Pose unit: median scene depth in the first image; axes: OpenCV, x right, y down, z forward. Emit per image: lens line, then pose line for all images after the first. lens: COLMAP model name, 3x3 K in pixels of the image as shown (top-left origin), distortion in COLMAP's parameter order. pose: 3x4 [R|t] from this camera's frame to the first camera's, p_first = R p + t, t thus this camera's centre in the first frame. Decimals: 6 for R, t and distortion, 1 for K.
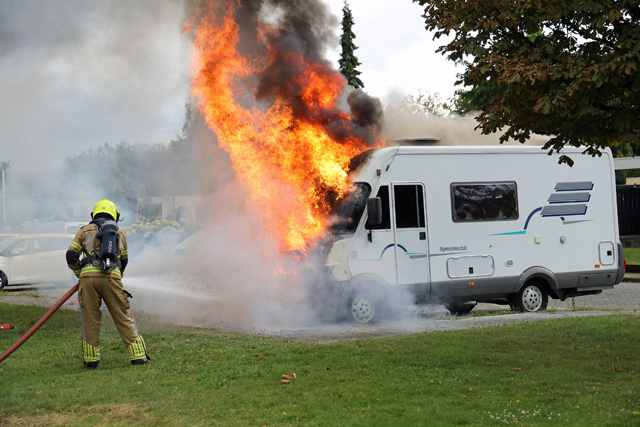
lens RADIAL K [[1217.7, 0, 320.0], [0, 1217.7, 213.5], [0, 0, 1]] dist [0.343406, -0.036697]
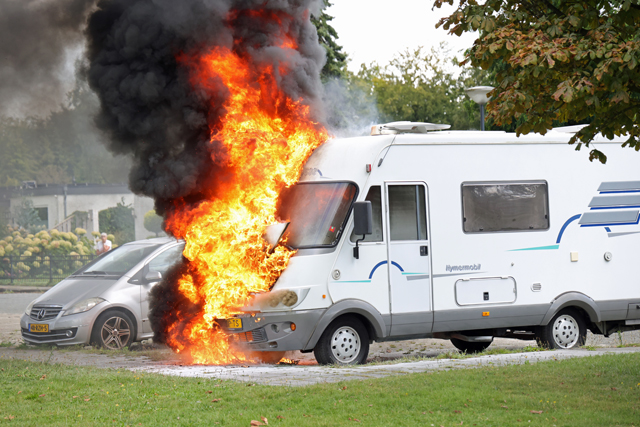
lens RADIAL K [[1812.0, 0, 316.5], [0, 1812.0, 207.3], [0, 0, 1]] dist [0.681627, 0.817880]
pose [[0.999674, -0.006316, 0.024746, -0.014332], [0.006468, 0.999961, -0.006065, -0.003122], [-0.024707, 0.006223, 0.999675, -0.197319]]
